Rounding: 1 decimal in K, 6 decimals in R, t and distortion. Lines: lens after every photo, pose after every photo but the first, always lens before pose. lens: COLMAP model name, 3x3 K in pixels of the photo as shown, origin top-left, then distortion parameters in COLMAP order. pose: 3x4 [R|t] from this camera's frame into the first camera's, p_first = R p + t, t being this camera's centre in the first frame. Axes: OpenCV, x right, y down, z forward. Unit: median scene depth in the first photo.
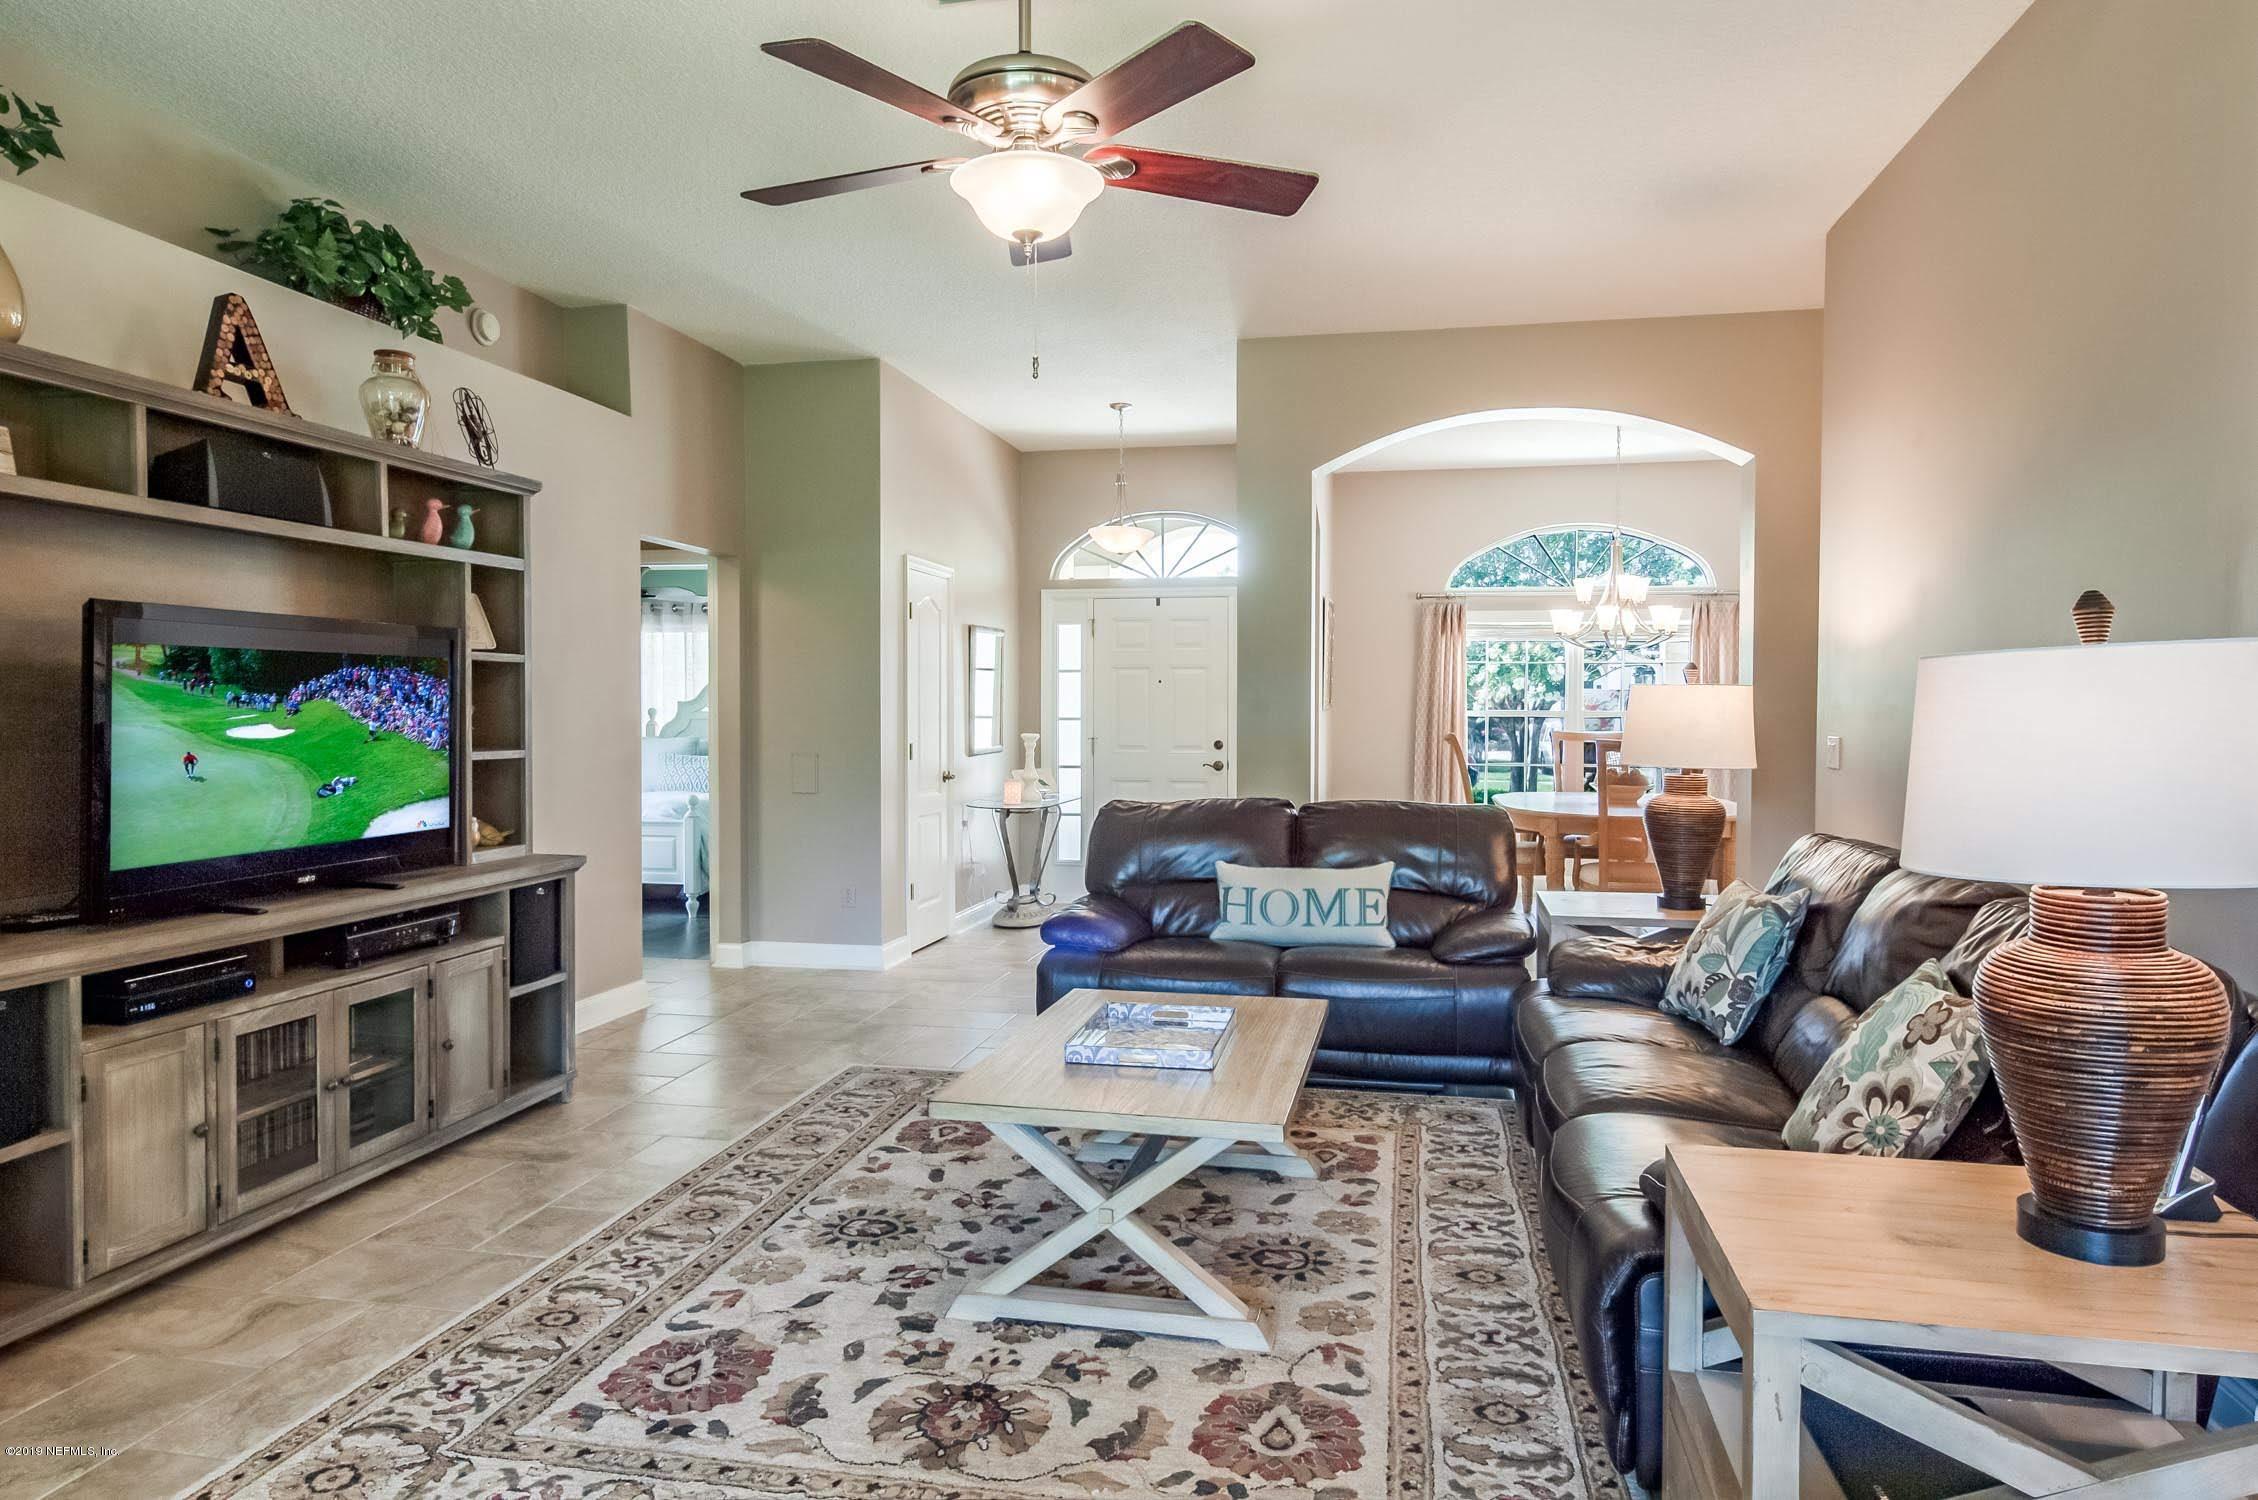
lens RADIAL K [[1374.6, 0, 1133.5], [0, 1374.6, 748.6], [0, 0, 1]] dist [0.023606, -0.011034]
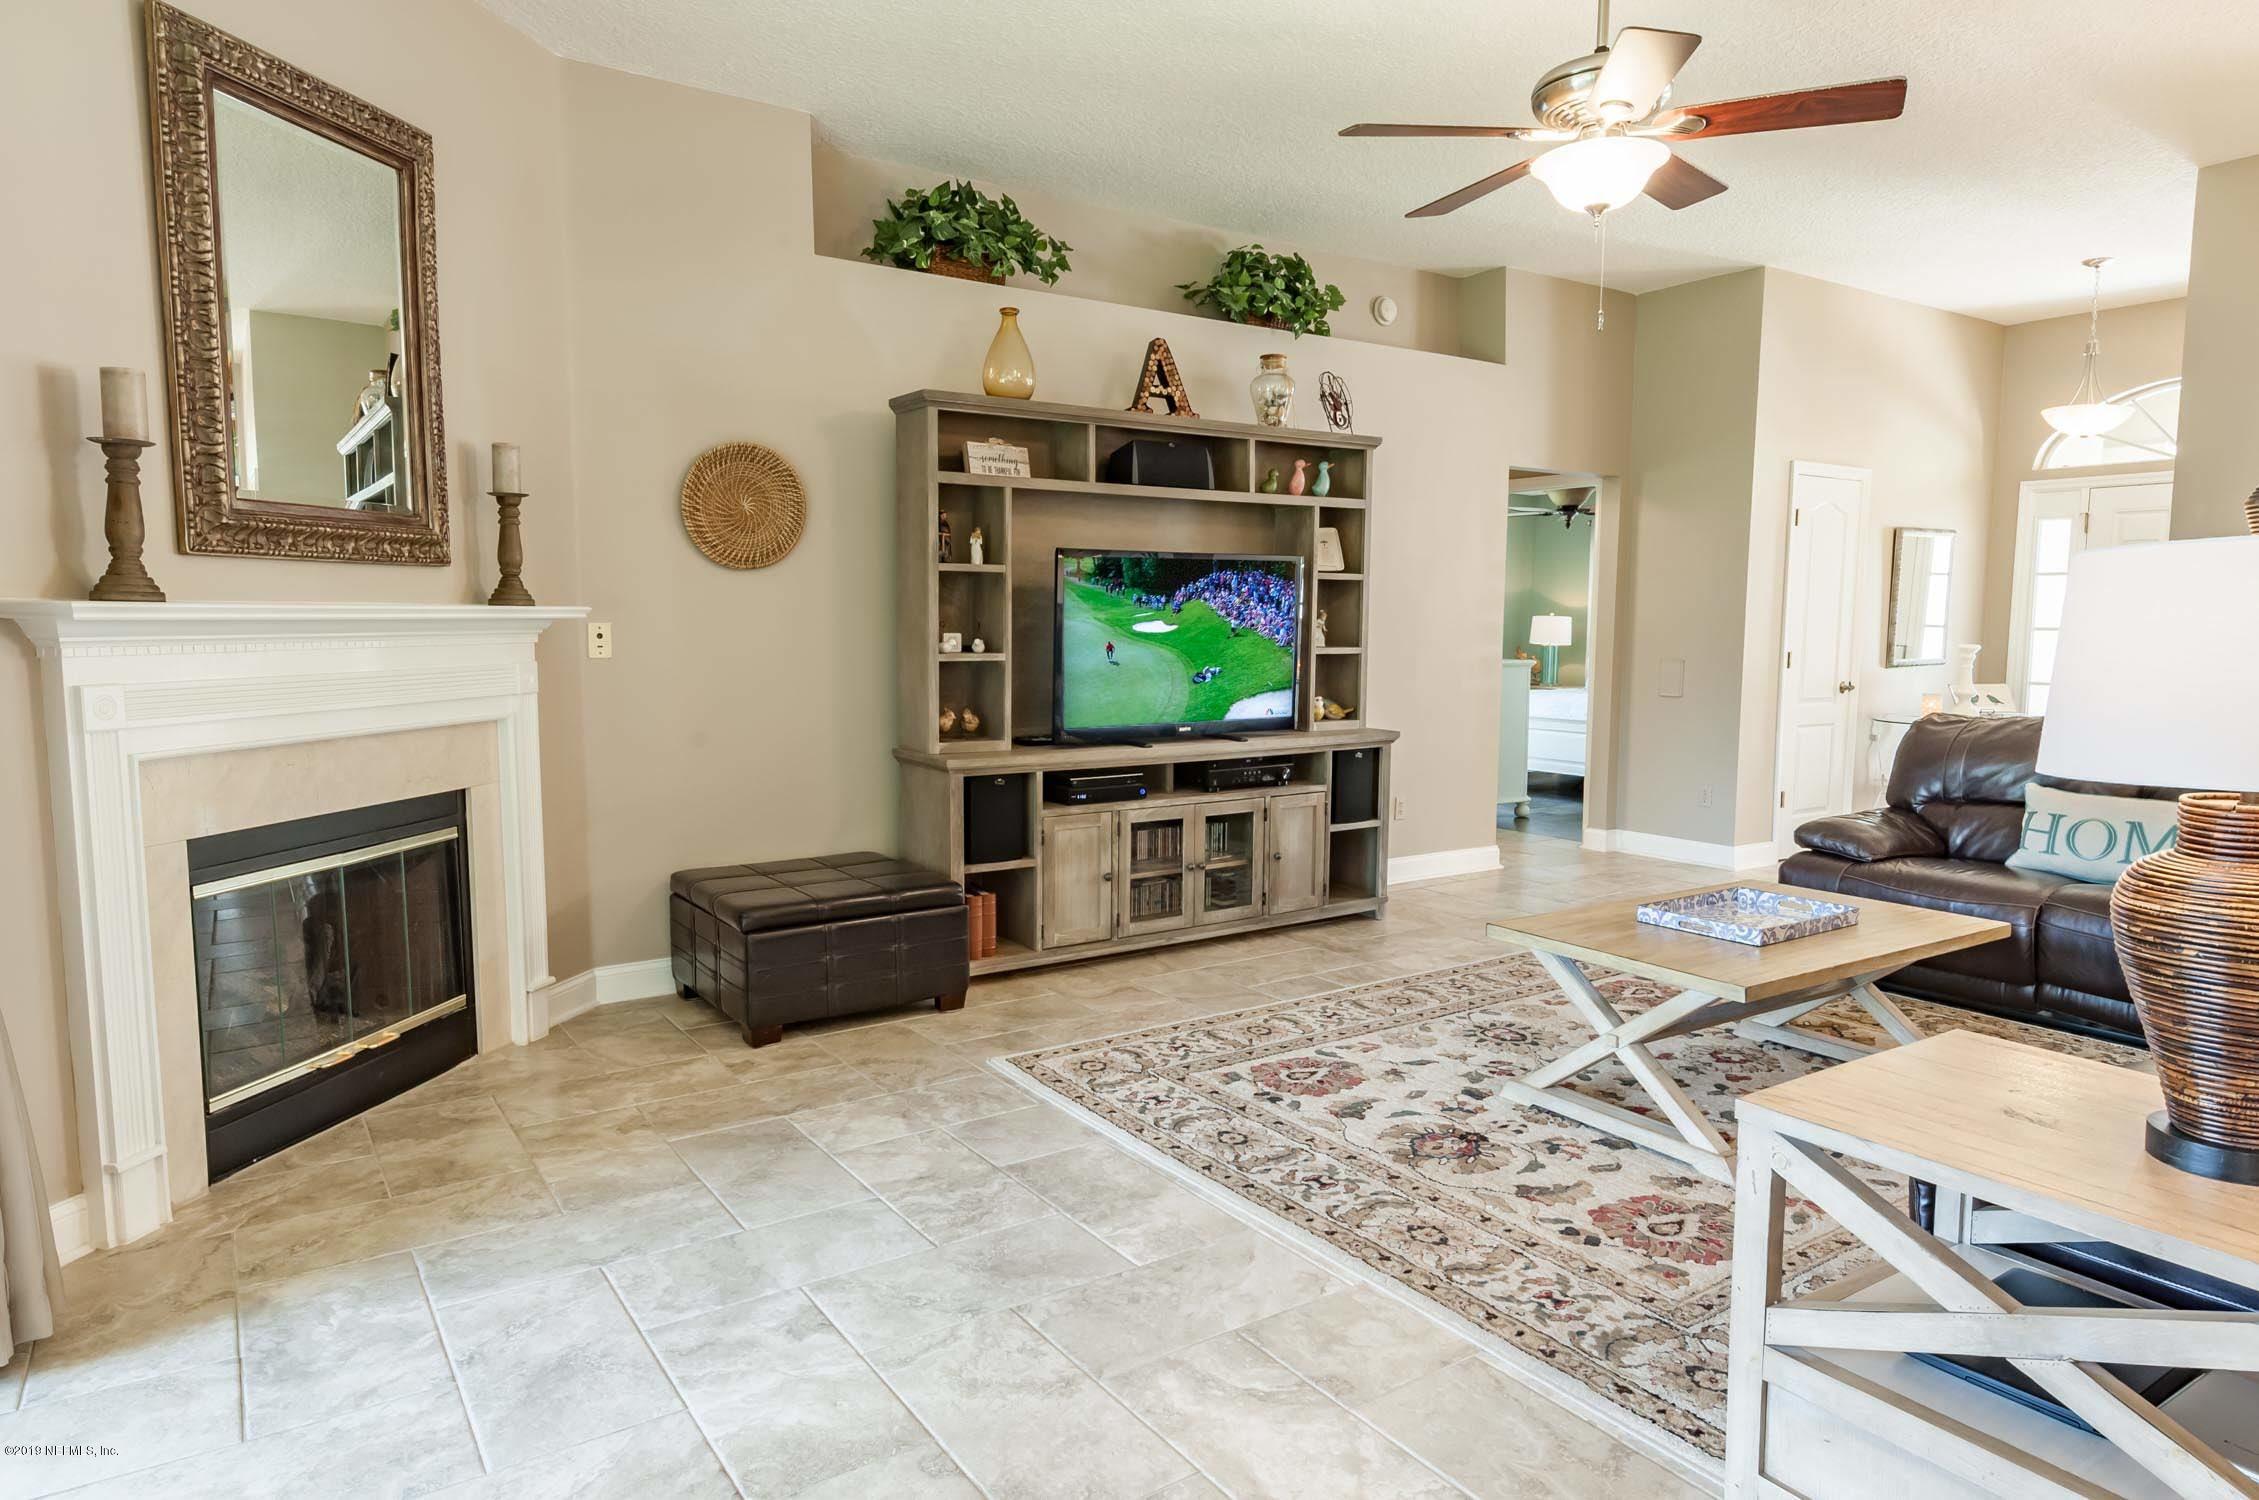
lens RADIAL K [[1375.2, 0, 1133.6], [0, 1375.2, 751.6], [0, 0, 1]] dist [0.023606, -0.011034]
pose [[0.718355, 0.068718, -0.692274, 0.396443], [-0.022521, 0.996885, 0.075586, 0.006809], [0.695312, -0.038707, 0.717665, -0.109691]]
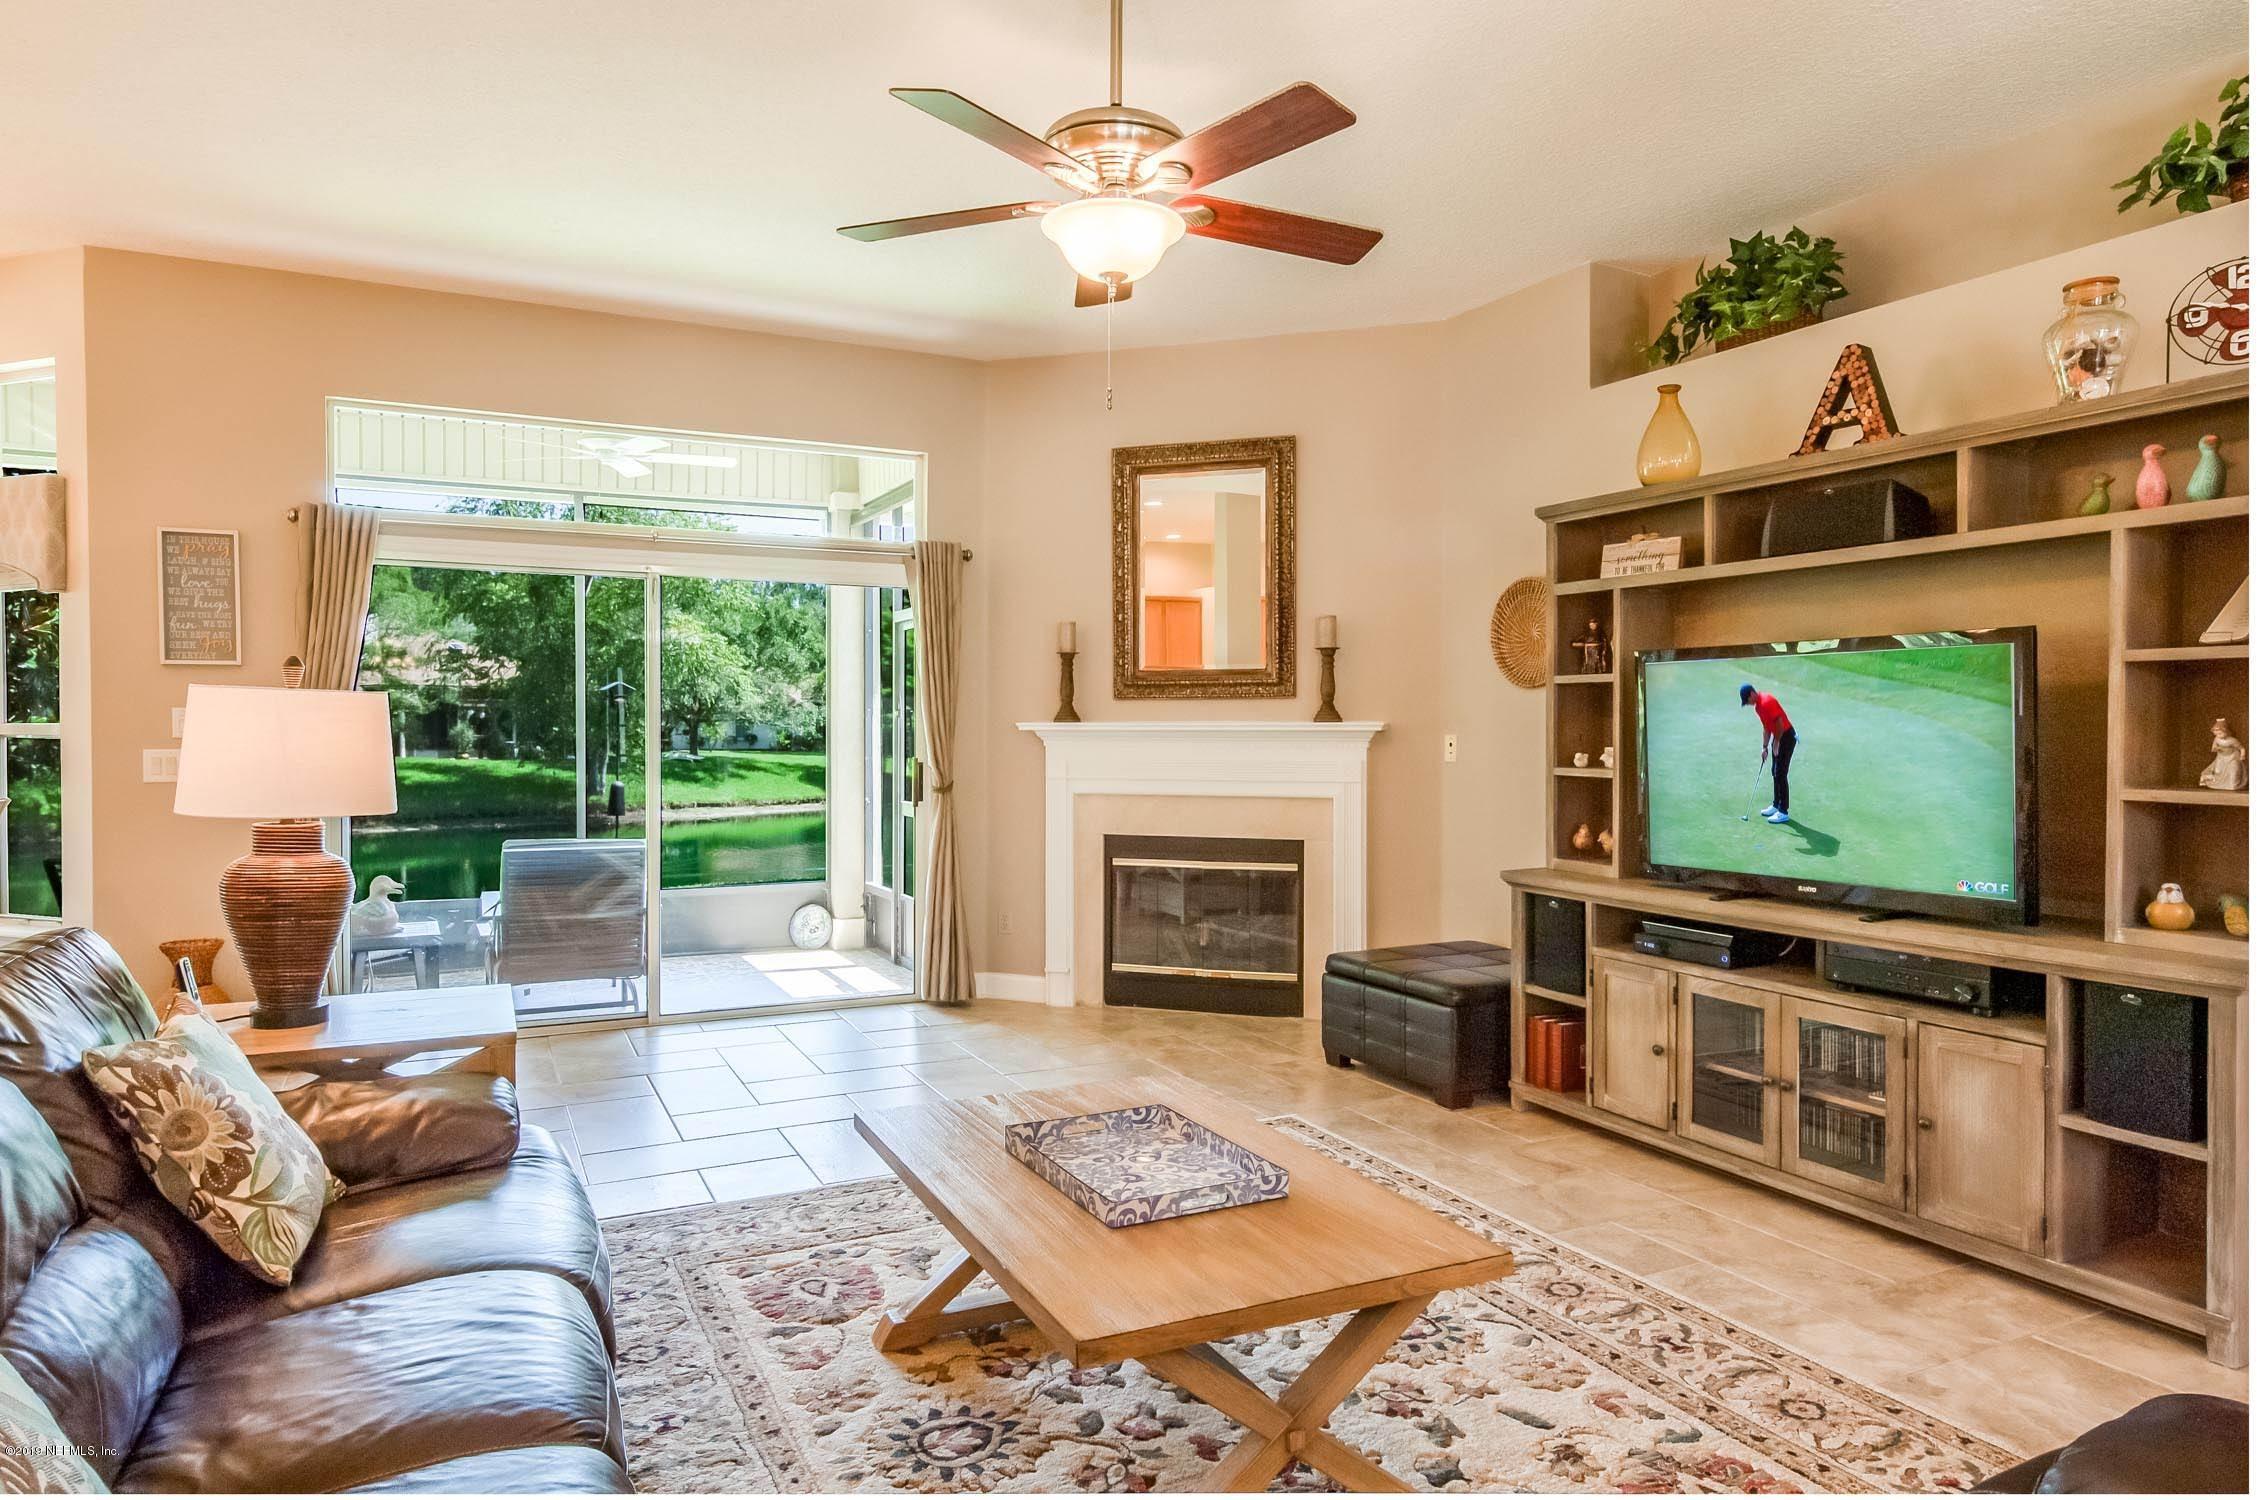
lens RADIAL K [[1374.6, 0, 1122.8], [0, 1374.6, 748.8], [0, 0, 1]] dist [0.023606, -0.011034]
pose [[-0.792742, 0.006926, -0.609518, 0.457830], [-0.021688, 0.998982, 0.039560, -0.043200], [0.609171, 0.044581, -0.791785, 1.510442]]
